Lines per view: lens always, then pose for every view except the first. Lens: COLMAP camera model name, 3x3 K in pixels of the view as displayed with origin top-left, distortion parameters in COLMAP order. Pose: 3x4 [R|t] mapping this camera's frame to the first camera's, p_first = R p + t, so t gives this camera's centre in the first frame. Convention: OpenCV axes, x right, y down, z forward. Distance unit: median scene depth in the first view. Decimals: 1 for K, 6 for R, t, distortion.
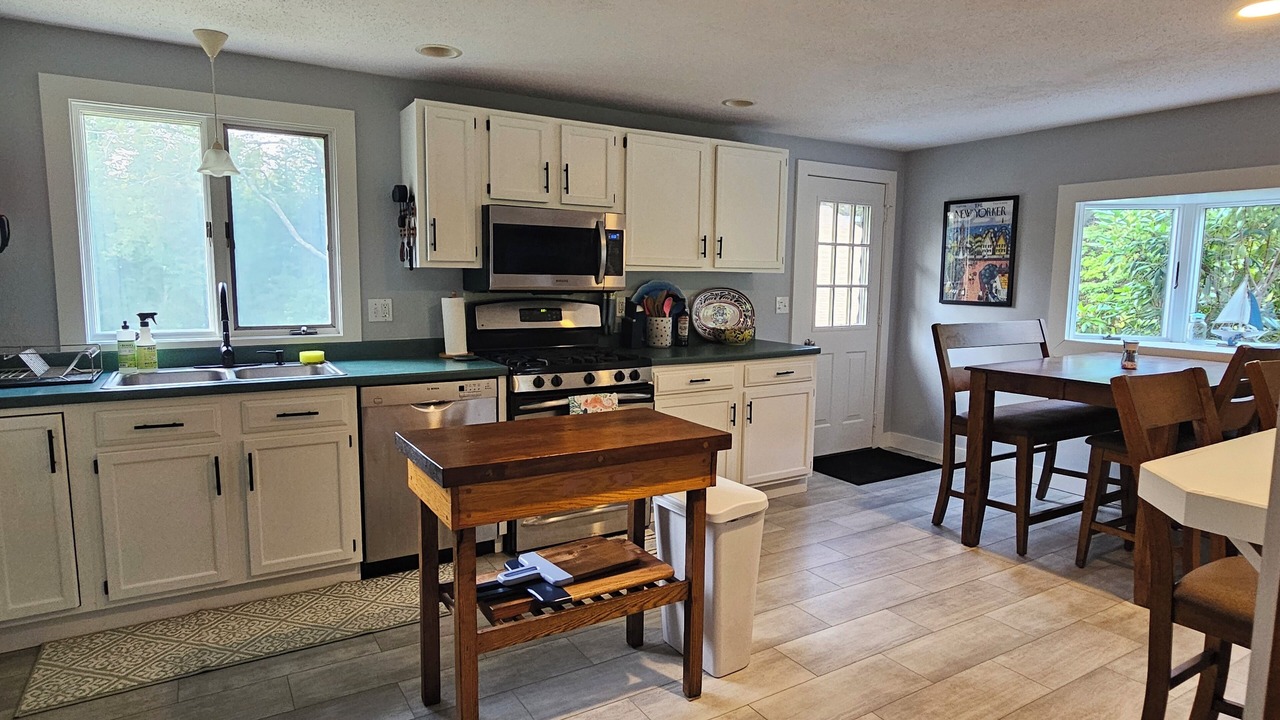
lens RADIAL K [[720.3, 0, 638.8], [0, 720.3, 357.7], [0, 0, 1]] dist [-0.004628, 0.001757]
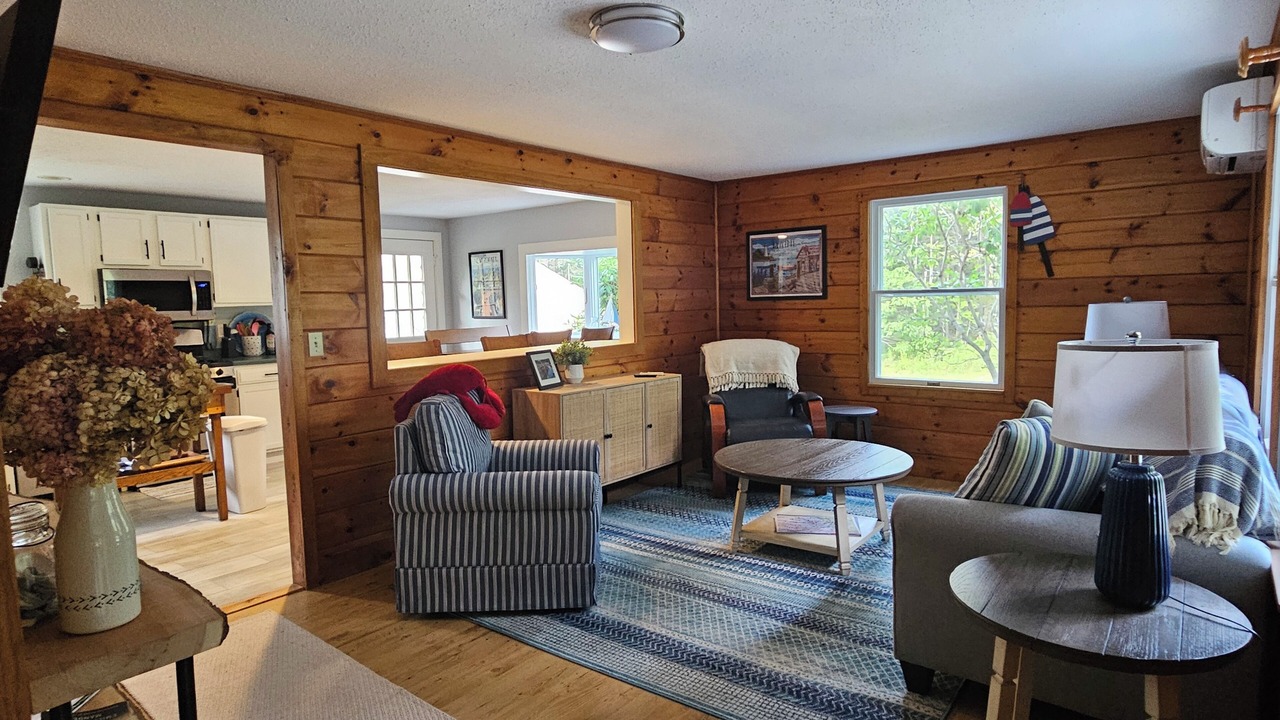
lens RADIAL K [[720.3, 0, 640.1], [0, 720.3, 359.8], [0, 0, 1]] dist [-0.004628, 0.001757]
pose [[0.934324, -0.065741, 0.350310, 0.309772], [0.075771, 0.997013, -0.014989, 0.092450], [-0.348278, 0.040548, 0.936514, -0.822676]]
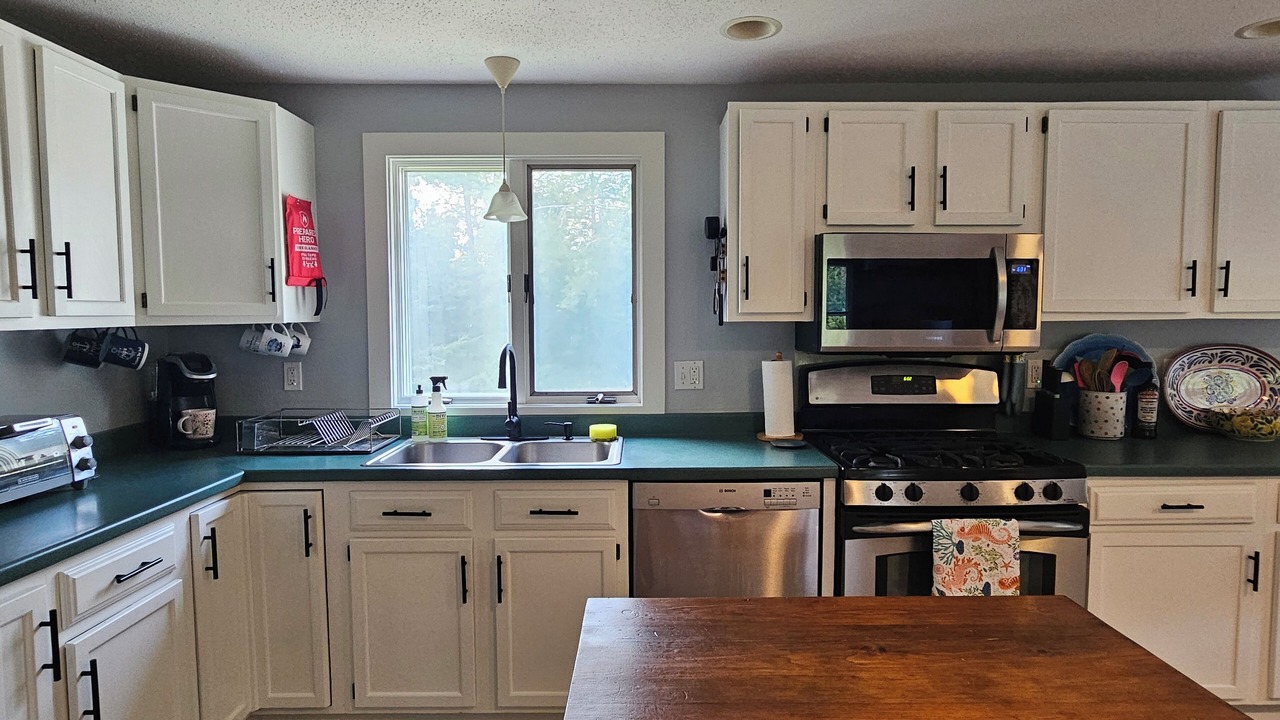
lens RADIAL K [[720.3, 0, 644.4], [0, 720.3, 361.6], [0, 0, 1]] dist [-0.004628, 0.001757]
pose [[0.856127, 0.015863, -0.516522, 0.011412], [-0.043982, 0.998139, -0.042247, -0.045164], [0.514890, 0.058887, 0.855231, 0.291385]]
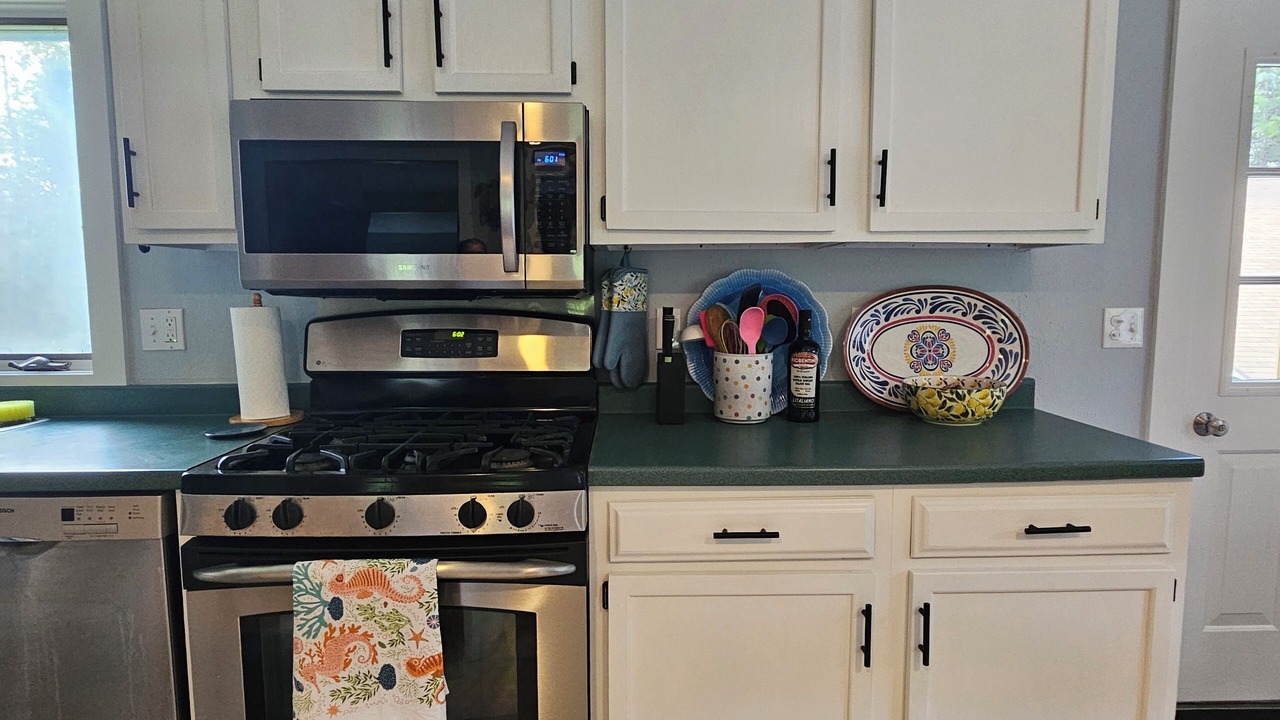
lens RADIAL K [[720.3, 0, 646.2], [0, 720.3, 362.3], [0, 0, 1]] dist [-0.004628, 0.001757]
pose [[0.864928, 0.035291, -0.500653, 0.237042], [-0.043973, 0.999017, -0.005548, -0.054590], [0.499965, 0.026814, 0.865630, 0.711229]]
